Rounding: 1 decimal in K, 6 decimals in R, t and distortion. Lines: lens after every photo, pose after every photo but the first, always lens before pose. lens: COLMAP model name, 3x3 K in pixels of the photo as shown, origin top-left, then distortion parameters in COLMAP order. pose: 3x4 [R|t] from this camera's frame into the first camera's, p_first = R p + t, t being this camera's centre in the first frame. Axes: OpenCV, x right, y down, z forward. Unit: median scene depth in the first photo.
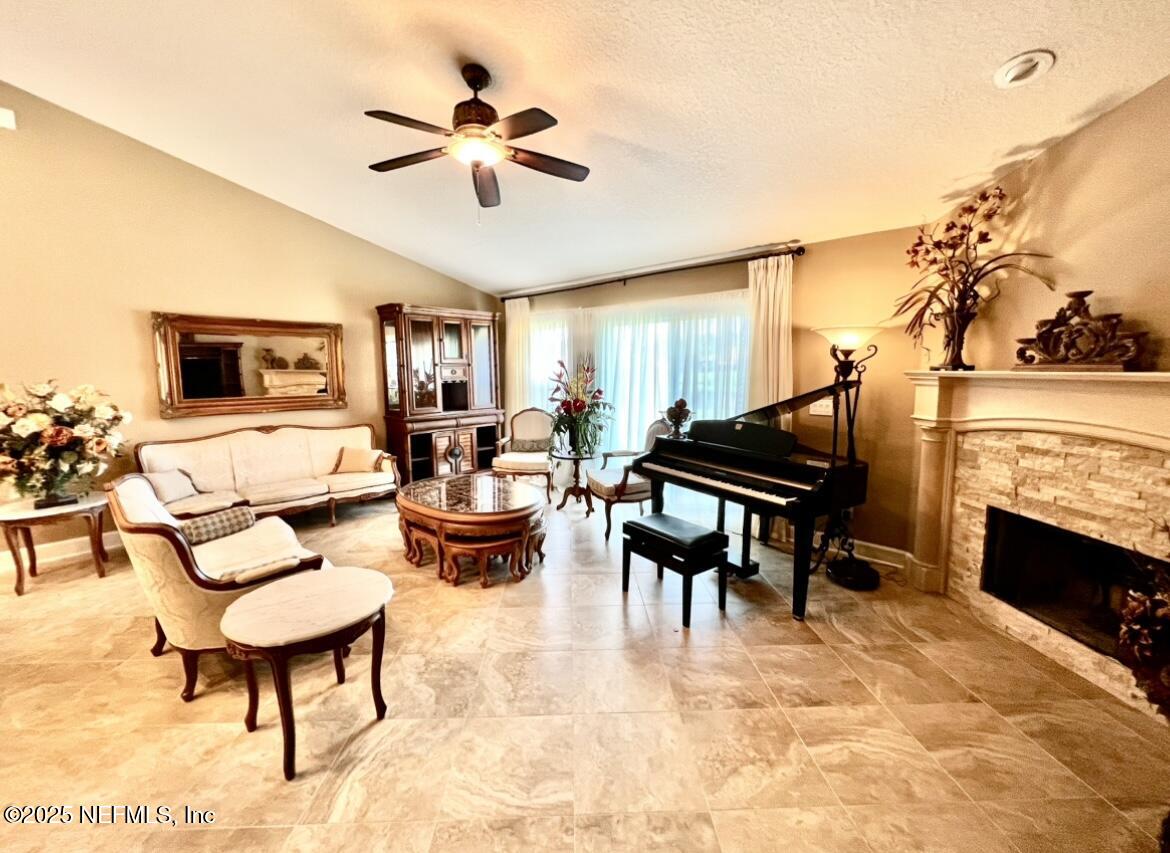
lens RADIAL K [[474.2, 0, 584.7], [0, 474.2, 425.7], [0, 0, 1]] dist [-0.001087, -0.000024]
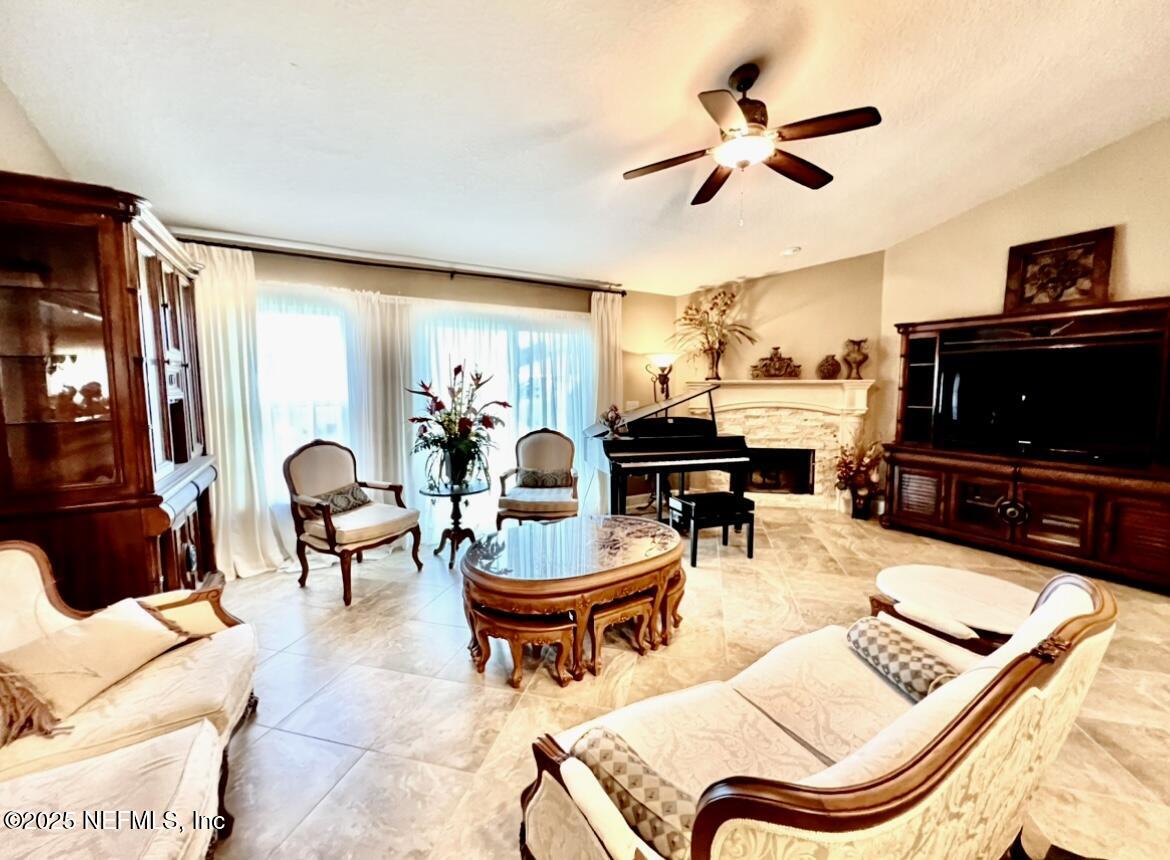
lens RADIAL K [[473.1, 0, 583.3], [0, 473.1, 424.9], [0, 0, 1]] dist [0.002972, 0.000033]
pose [[0.272902, -0.078925, 0.958799, -1.281707], [0.116397, 0.992016, 0.048530, -0.100782], [-0.954974, 0.098358, 0.279910, 1.071768]]
